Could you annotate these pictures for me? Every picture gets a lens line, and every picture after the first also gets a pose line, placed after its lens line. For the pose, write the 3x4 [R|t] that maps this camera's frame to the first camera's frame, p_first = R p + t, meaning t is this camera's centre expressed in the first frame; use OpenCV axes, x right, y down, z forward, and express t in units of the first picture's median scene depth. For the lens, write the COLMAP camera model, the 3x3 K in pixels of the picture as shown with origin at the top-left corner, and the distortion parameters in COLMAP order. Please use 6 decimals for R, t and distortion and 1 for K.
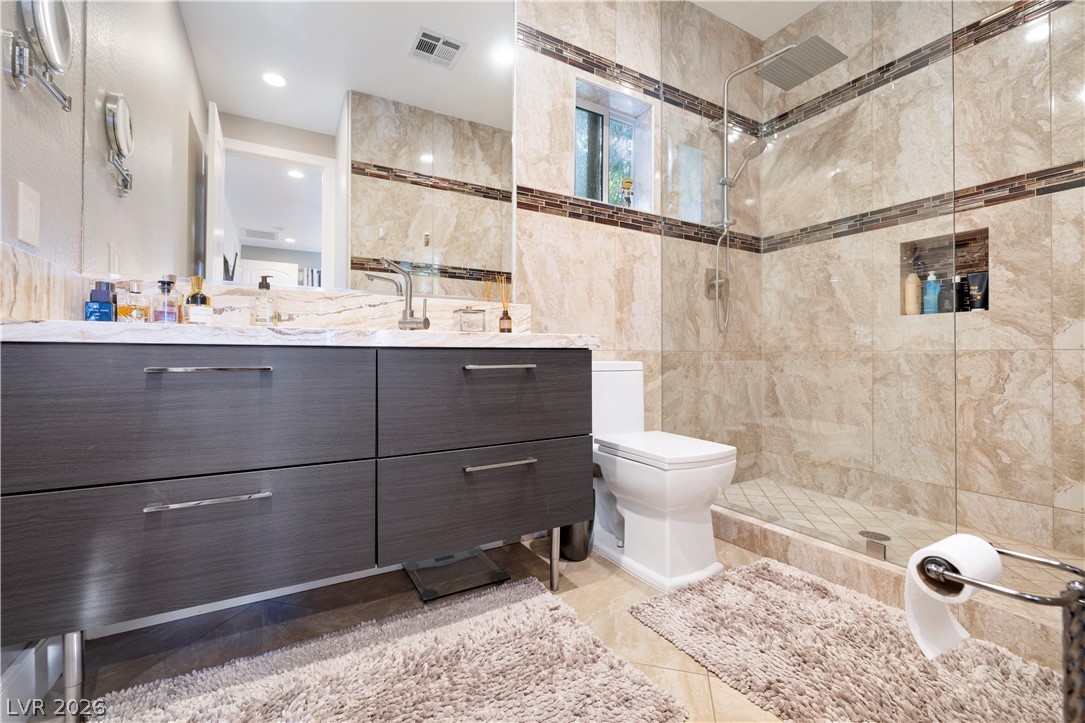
lens RADIAL K [[461.1, 0, 536.7], [0, 461.1, 355.9], [0, 0, 1]] dist [-0.000035, 0.000118]
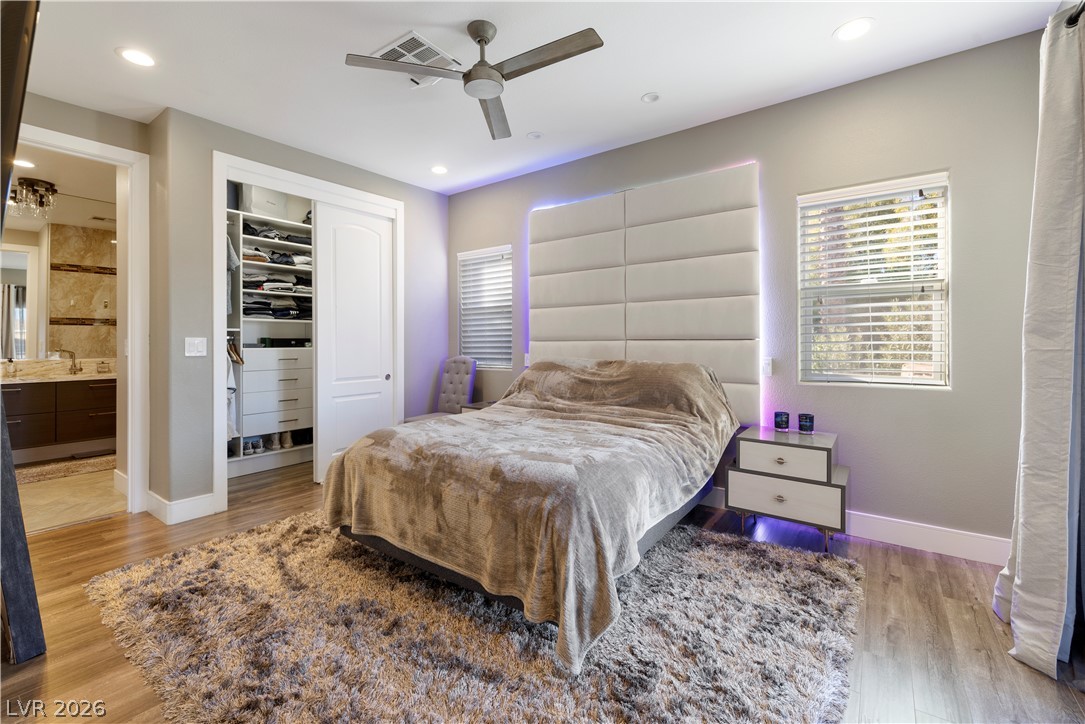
lens RADIAL K [[488.4, 0, 537.9], [0, 488.4, 338.4], [0, 0, 1]] dist [-0.001861, -0.000385]
pose [[0.922876, 0.003143, 0.385084, 0.600050], [-0.002436, 0.999994, -0.002325, -0.128979], [-0.385089, 0.001208, 0.922879, -1.432955]]
